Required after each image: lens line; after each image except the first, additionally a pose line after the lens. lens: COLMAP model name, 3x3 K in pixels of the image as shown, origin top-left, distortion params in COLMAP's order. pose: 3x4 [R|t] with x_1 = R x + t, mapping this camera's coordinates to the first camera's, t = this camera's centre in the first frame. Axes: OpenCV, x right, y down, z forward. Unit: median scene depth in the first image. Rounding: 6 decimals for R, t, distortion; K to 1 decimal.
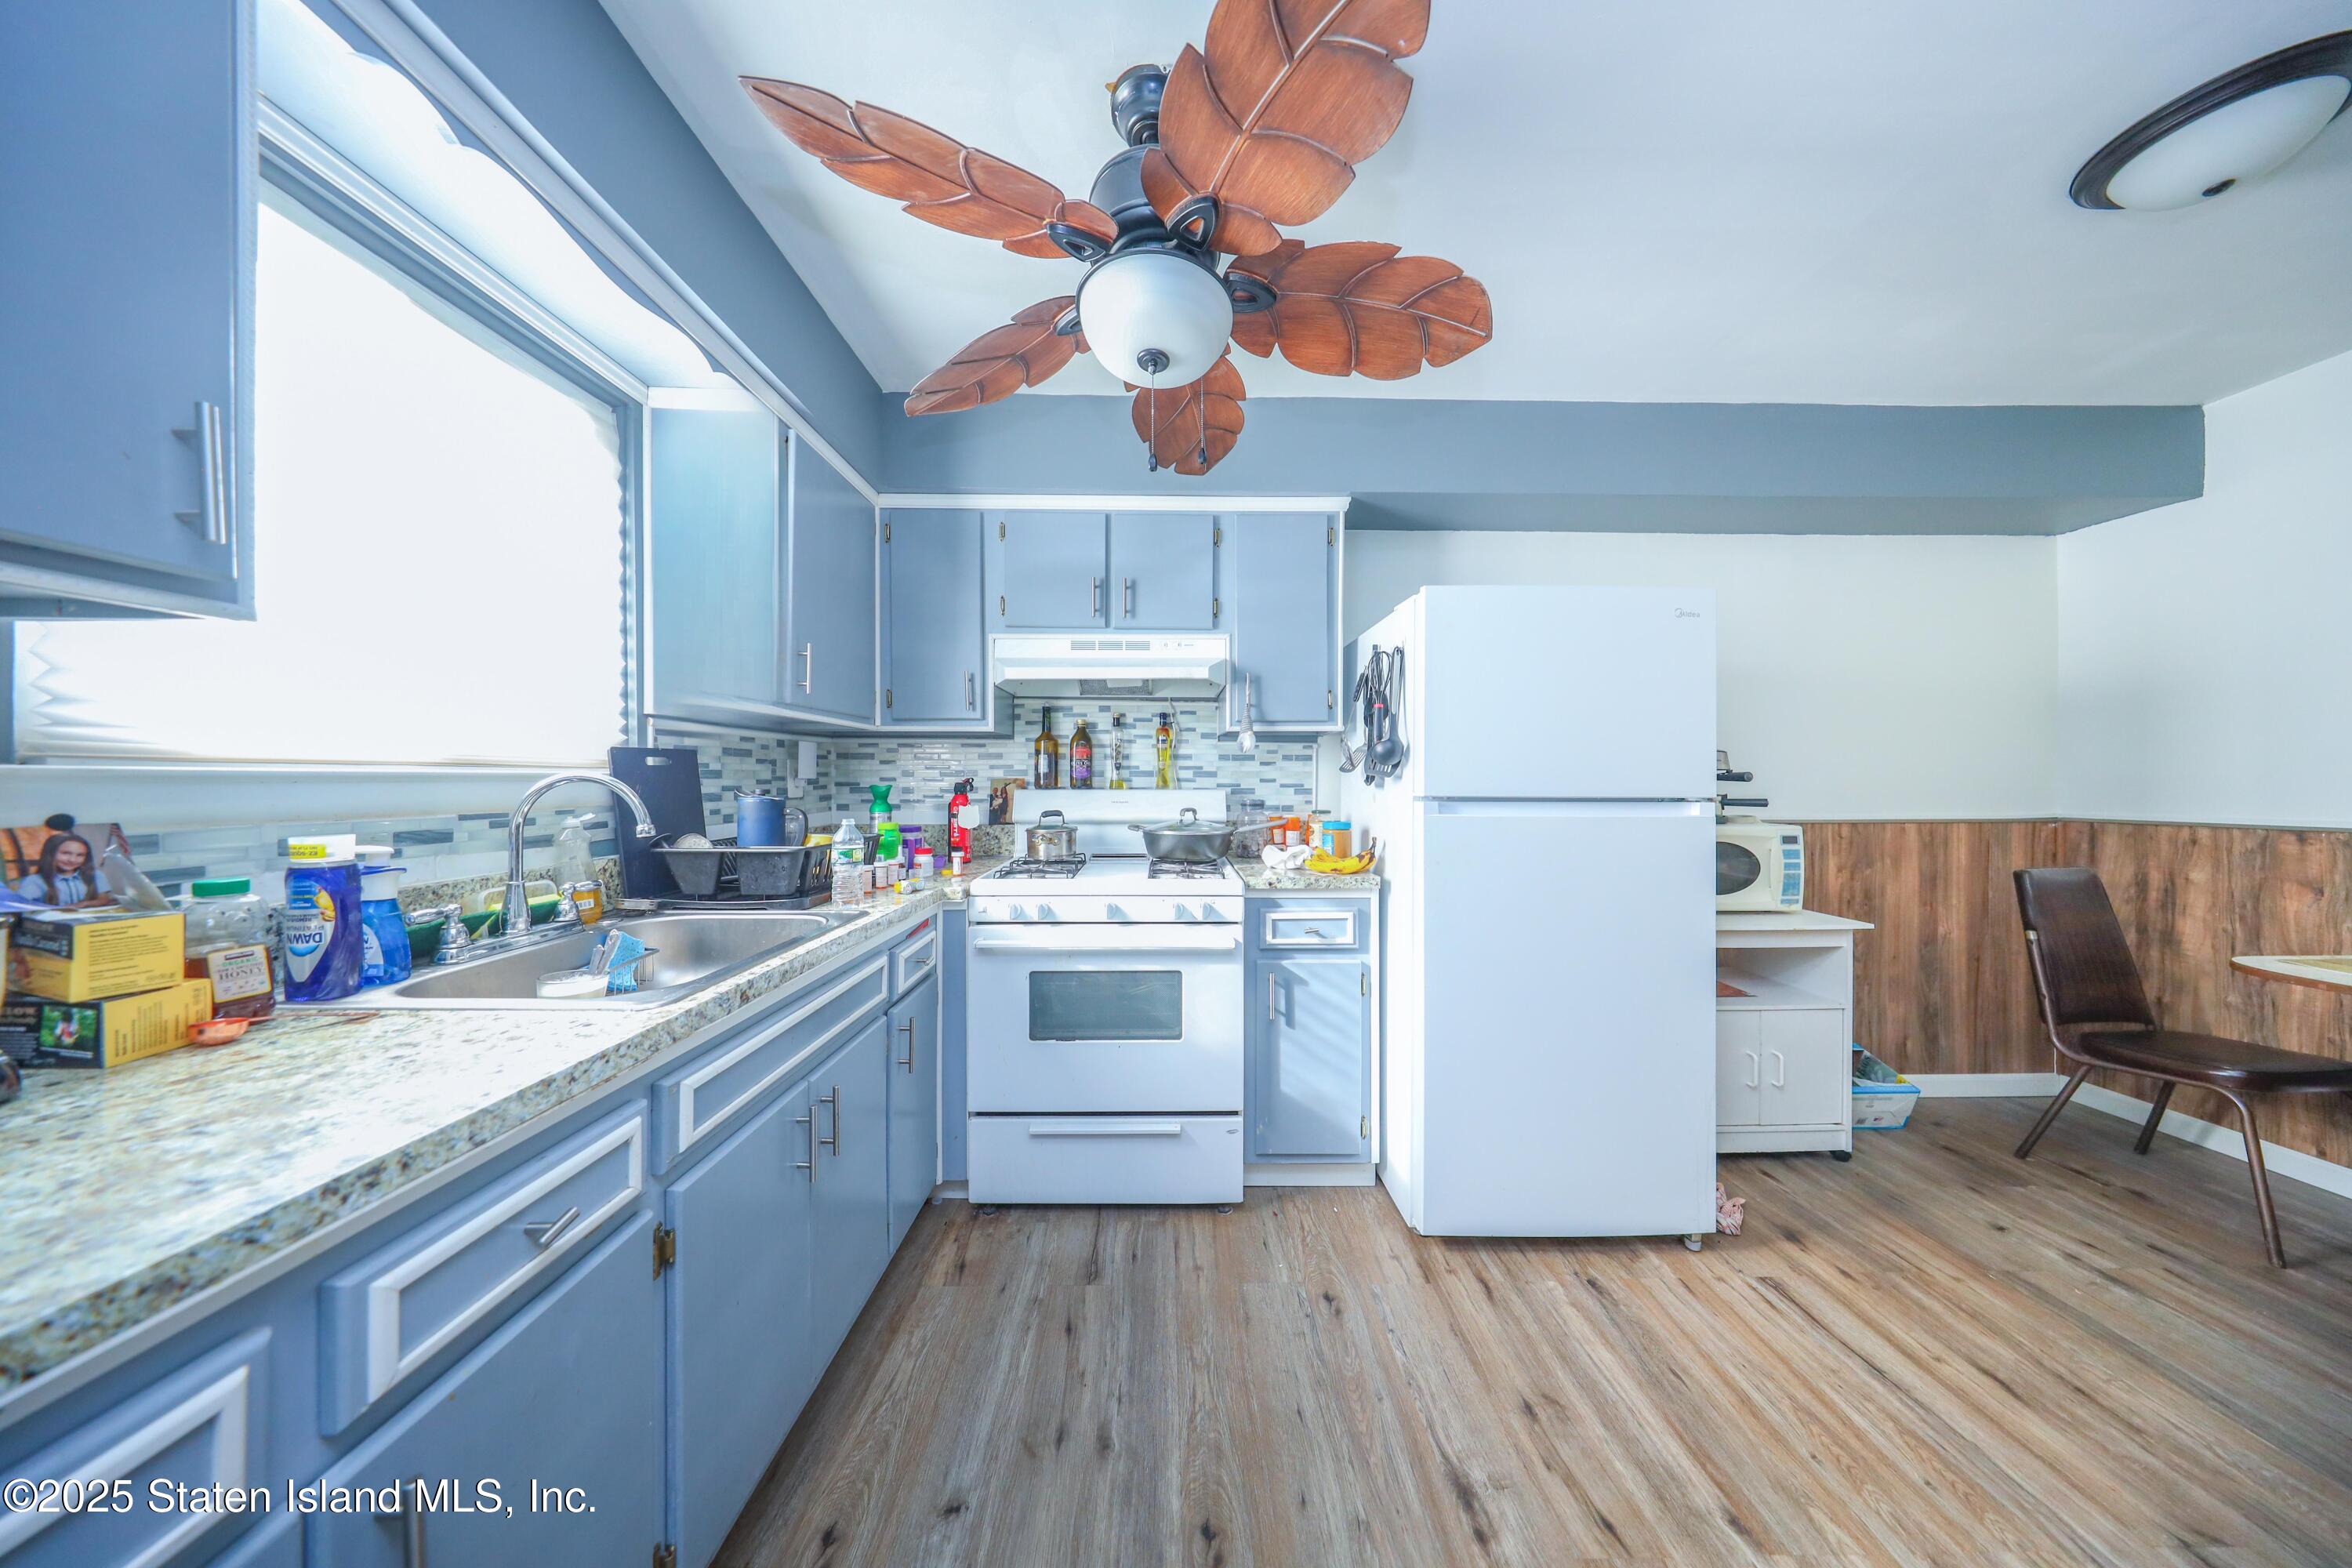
lens RADIAL K [[690.5, 0, 1178.5], [0, 690.5, 780.0], [0, 0, 1]] dist [-0.001329, -0.000106]
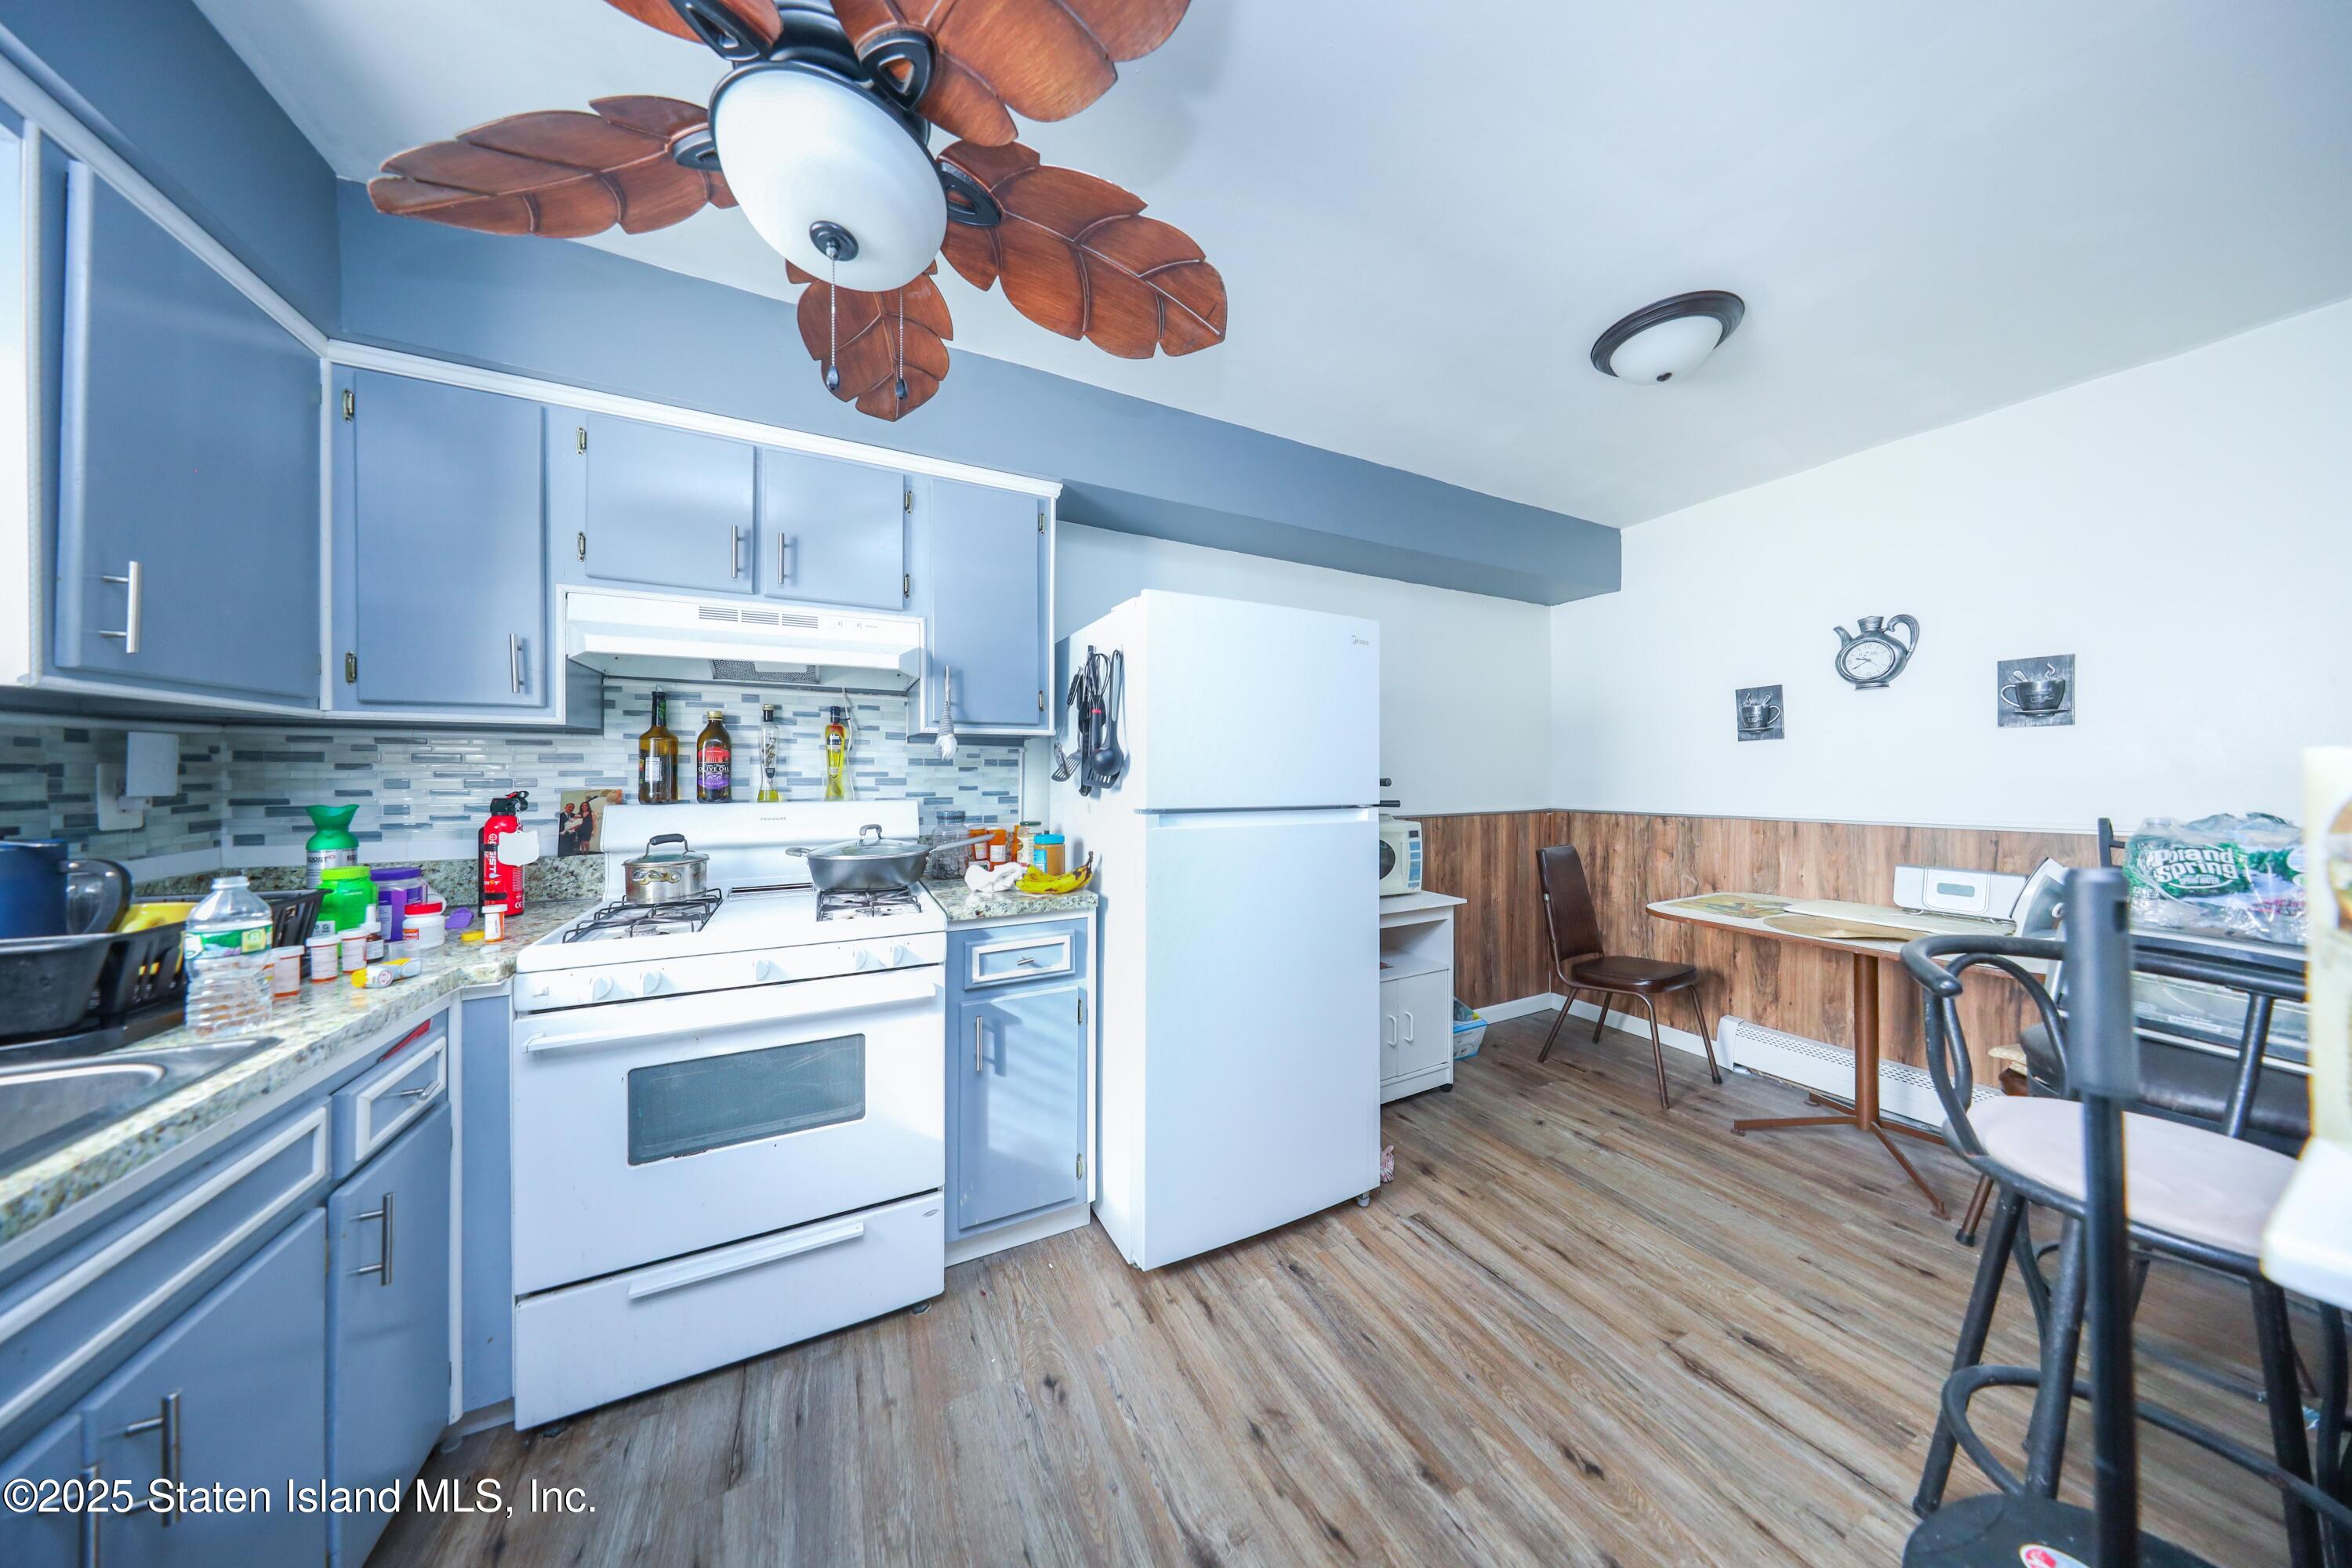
lens RADIAL K [[690.5, 0, 1180.8], [0, 690.5, 773.3], [0, 0, 1]] dist [-0.001329, -0.000106]
pose [[0.898154, 0.000629, 0.439680, -0.018797], [-0.000586, 1.000000, -0.000235, -0.025317], [-0.439680, -0.000046, 0.898155, 0.118924]]
